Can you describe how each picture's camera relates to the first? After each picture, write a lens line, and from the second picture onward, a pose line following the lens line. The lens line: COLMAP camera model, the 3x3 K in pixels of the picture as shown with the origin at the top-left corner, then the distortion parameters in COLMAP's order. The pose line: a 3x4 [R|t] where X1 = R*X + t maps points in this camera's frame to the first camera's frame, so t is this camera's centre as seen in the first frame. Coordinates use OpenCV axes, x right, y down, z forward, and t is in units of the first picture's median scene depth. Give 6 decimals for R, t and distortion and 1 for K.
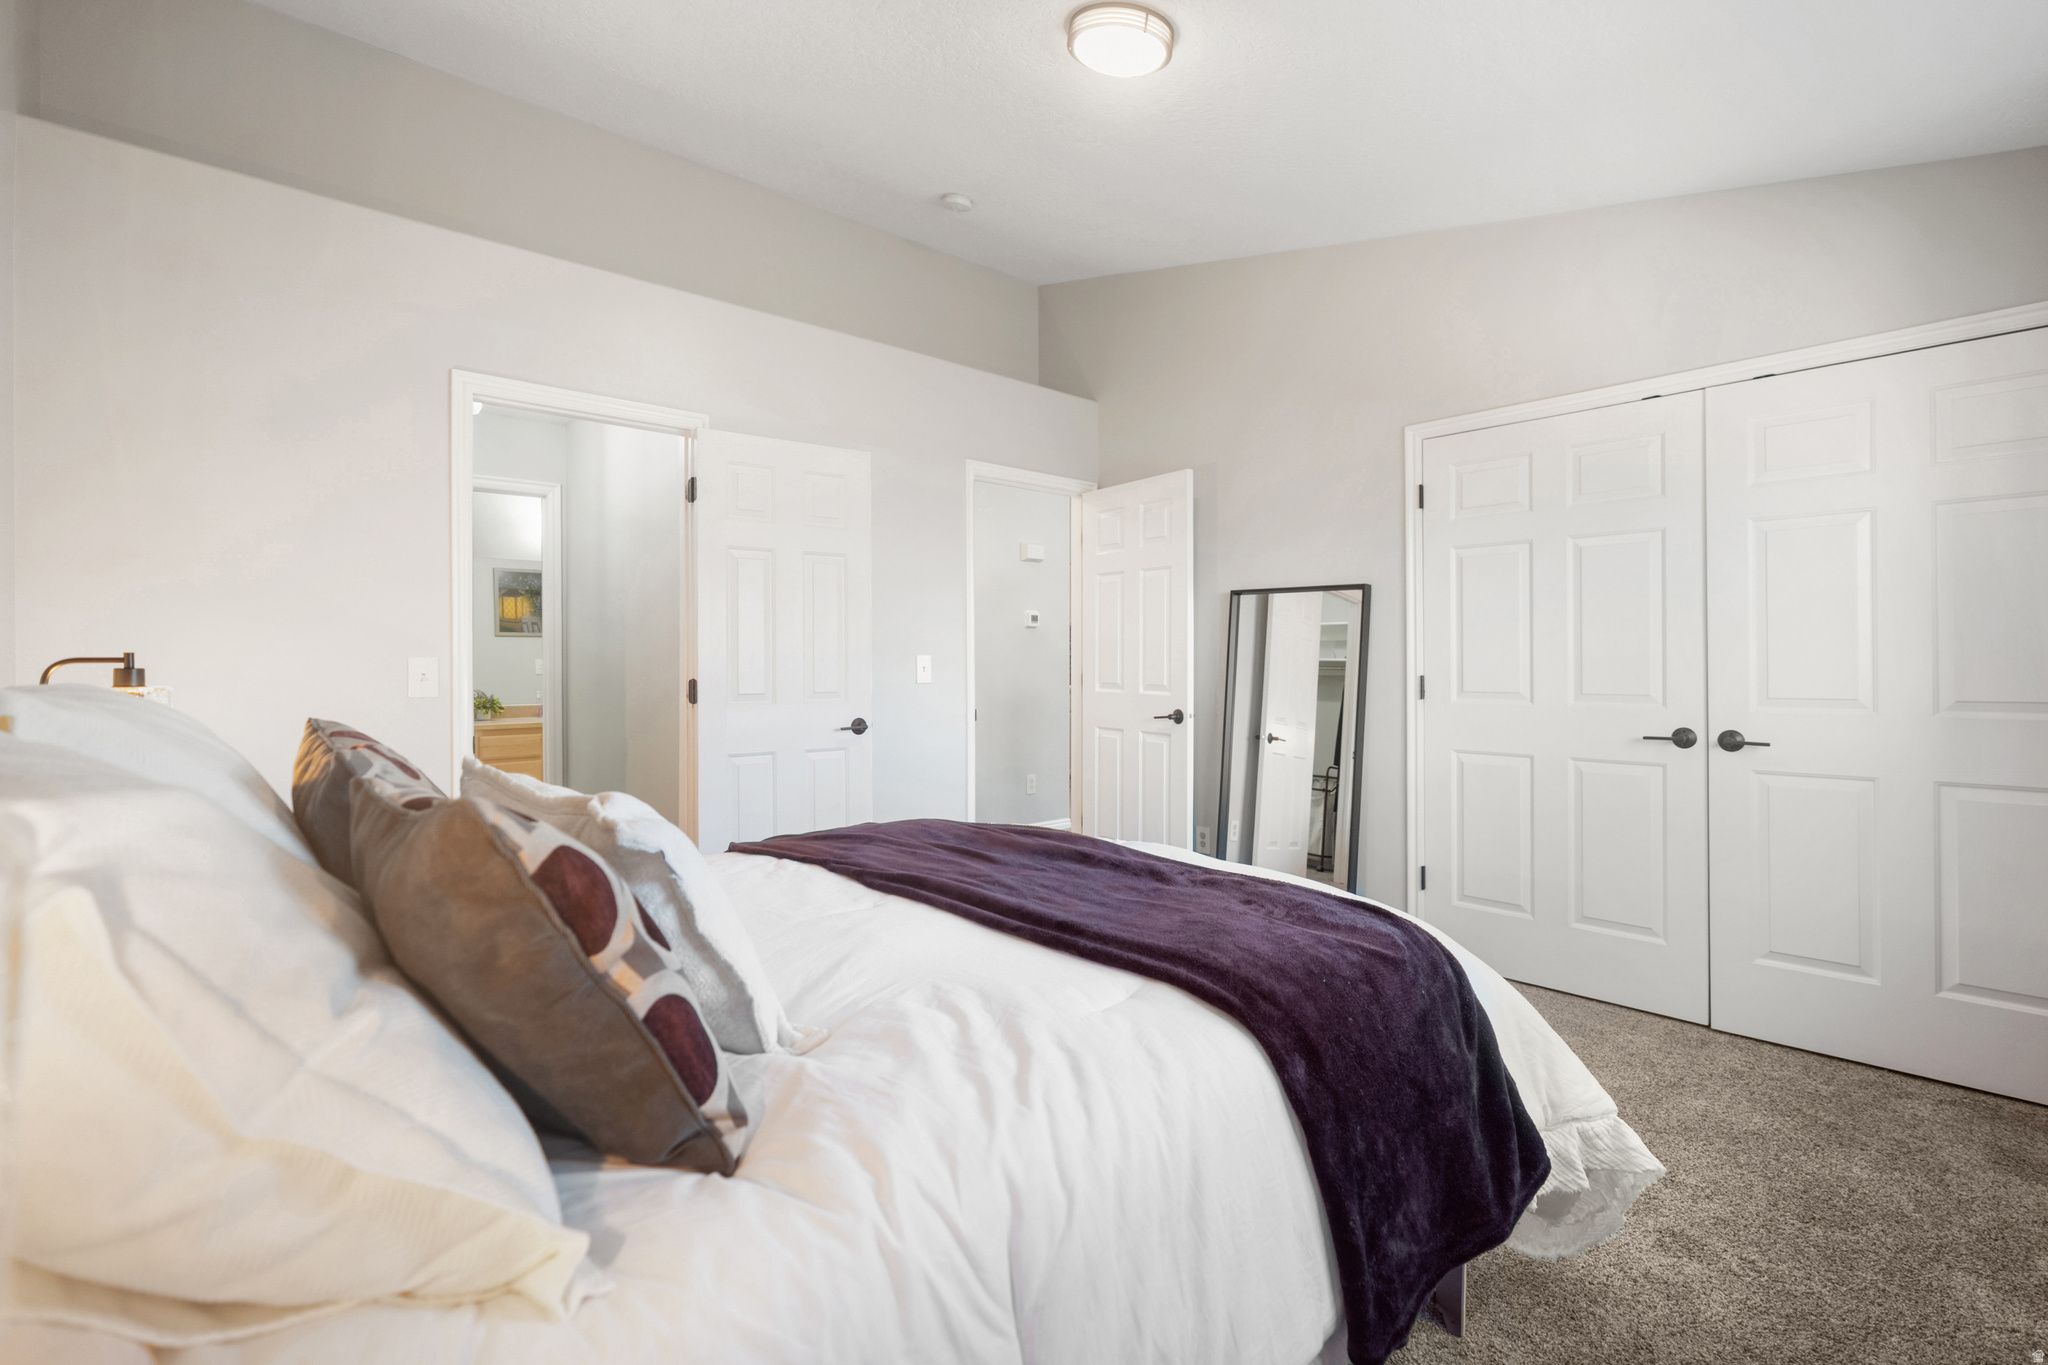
lens RADIAL K [[933.8, 0, 1024.7], [0, 933.8, 677.8], [0, 0, 1]] dist [-0.004044, -0.000321]
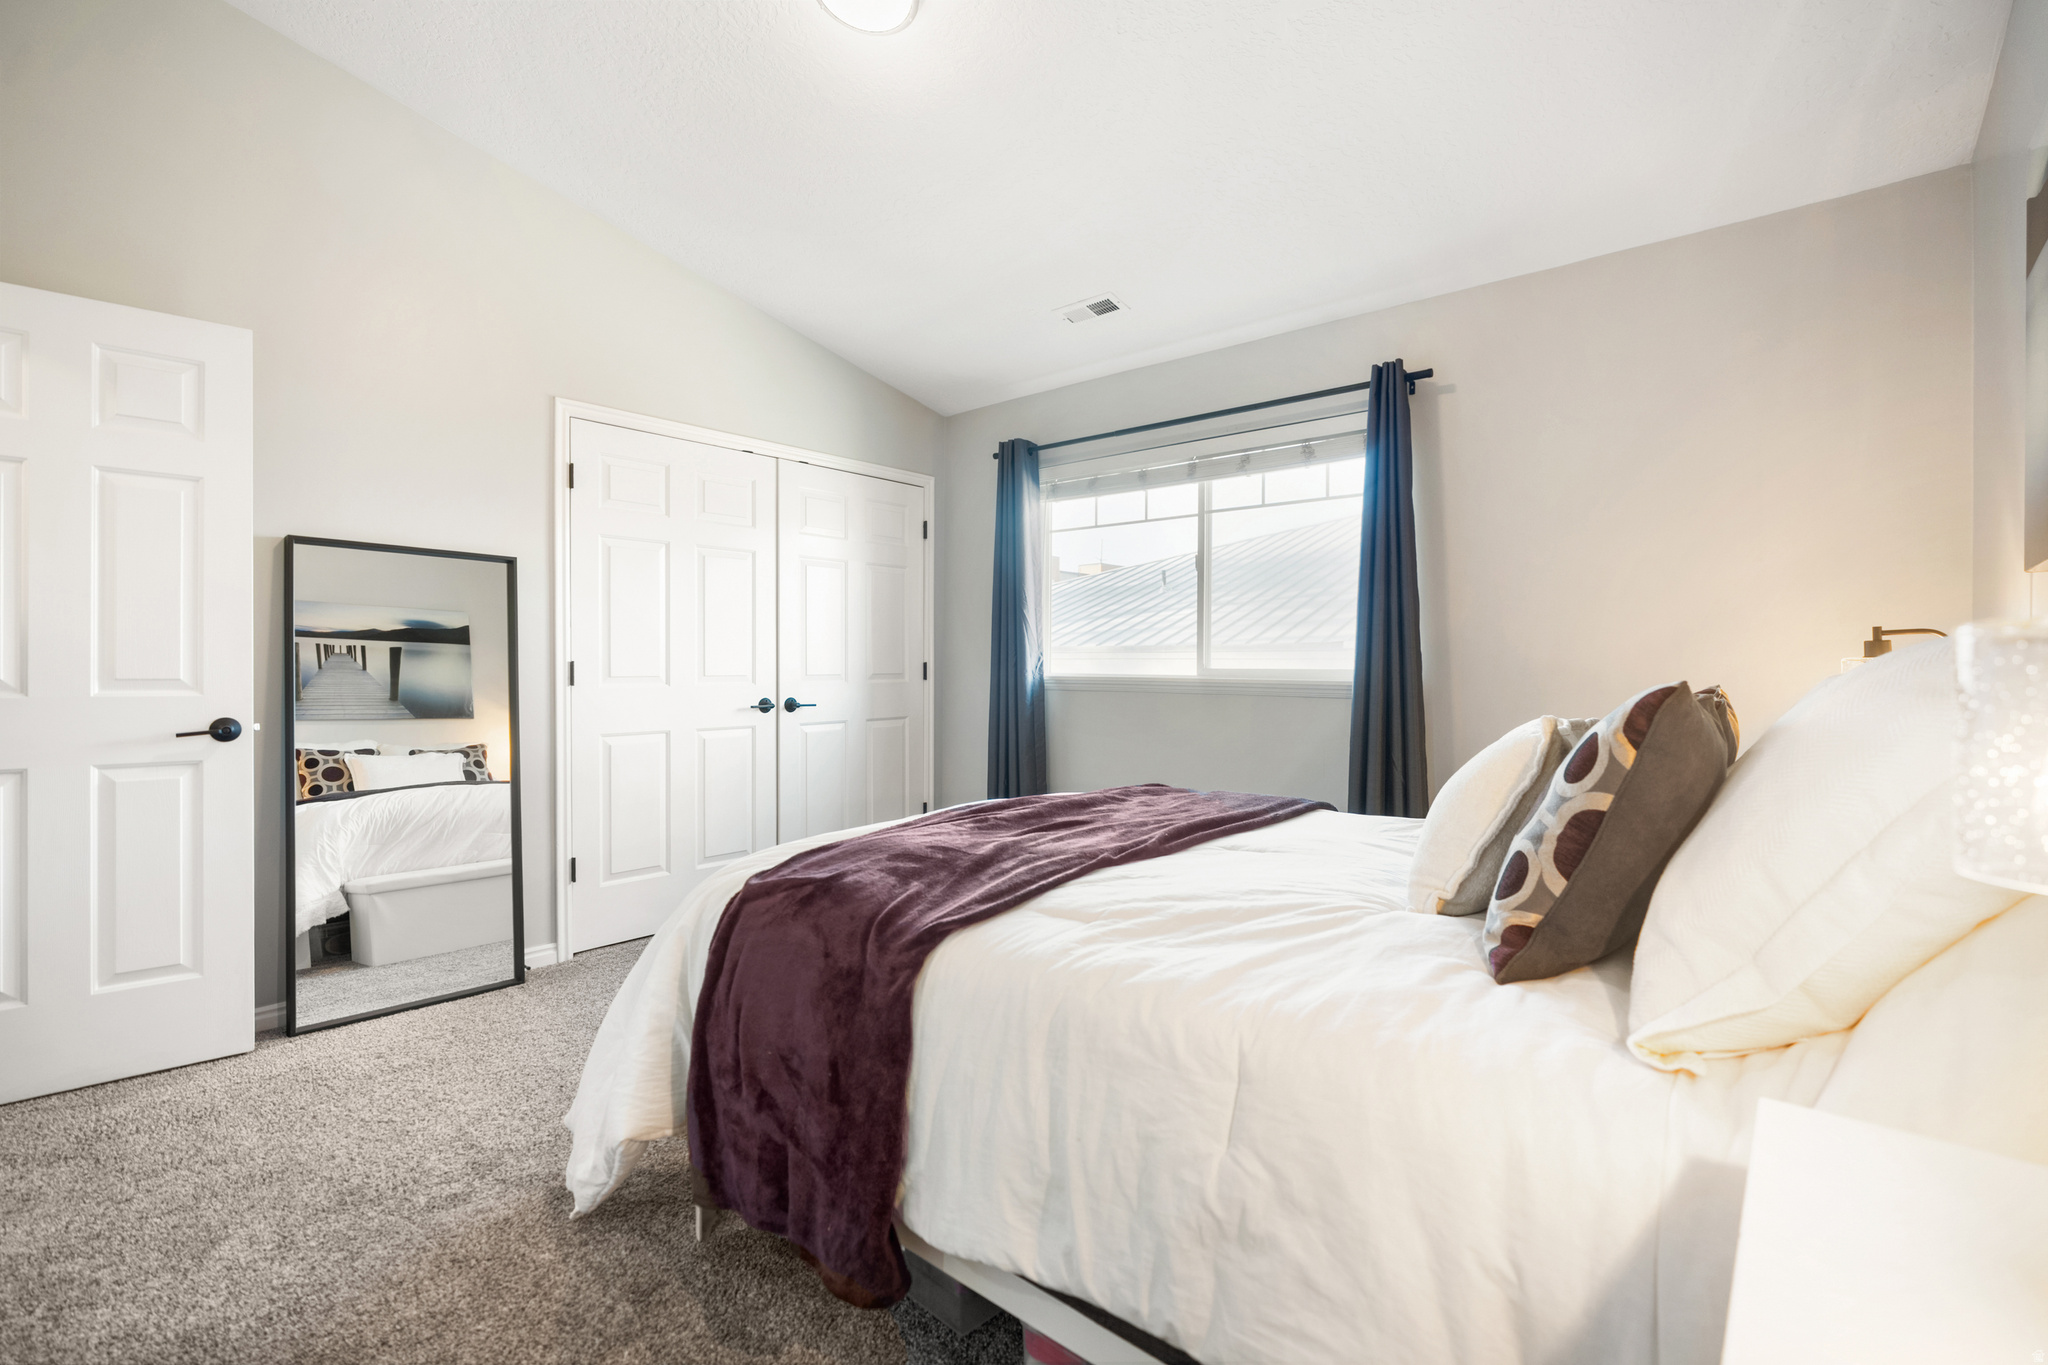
lens RADIAL K [[933.8, 0, 1027.7], [0, 933.8, 668.5], [0, 0, 1]] dist [-0.004044, -0.000321]
pose [[-0.133764, -0.009923, 0.990963, -0.592171], [0.006304, 0.999921, 0.010864, -0.002055], [-0.990993, 0.007700, -0.133691, 0.658795]]
